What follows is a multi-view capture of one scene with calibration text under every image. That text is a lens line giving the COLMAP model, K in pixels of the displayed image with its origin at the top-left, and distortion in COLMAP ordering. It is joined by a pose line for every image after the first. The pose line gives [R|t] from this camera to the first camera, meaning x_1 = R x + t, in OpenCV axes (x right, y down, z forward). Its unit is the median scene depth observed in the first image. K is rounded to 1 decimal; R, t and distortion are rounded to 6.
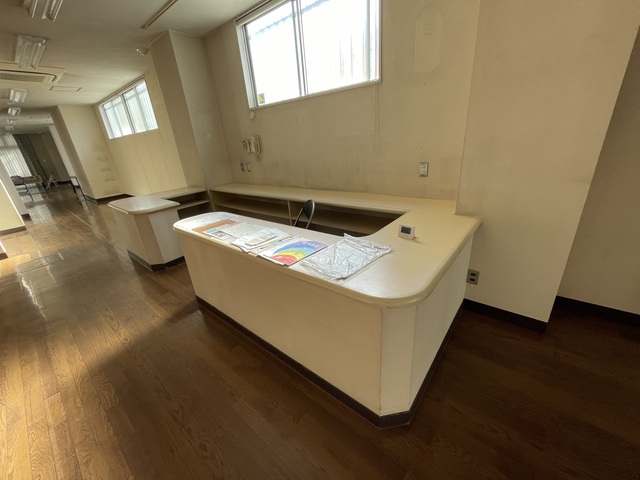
lens RADIAL K [[259.1, 0, 320.6], [0, 259.1, 240.2], [0, 0, 1]] dist [-0.011131, -0.000287]
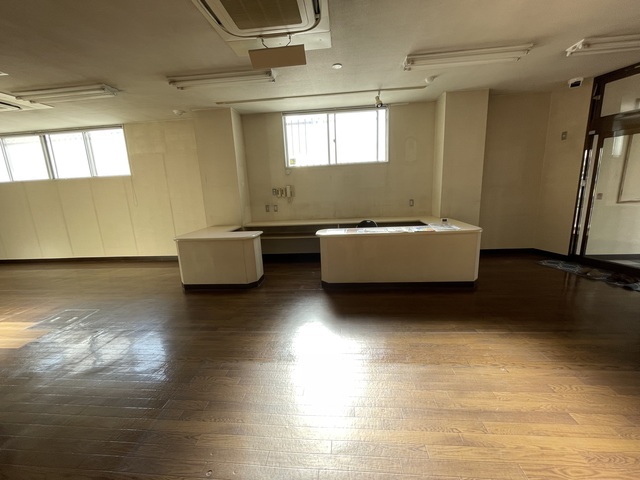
lens RADIAL K [[259.1, 0, 319.4], [0, 259.1, 240.0], [0, 0, 1]] dist [-0.011131, -0.000287]
pose [[0.823487, -0.069164, 0.563104, -0.923504], [0.191868, 0.968010, -0.161691, 0.140020], [-0.533907, 0.241192, 0.810413, -0.153592]]
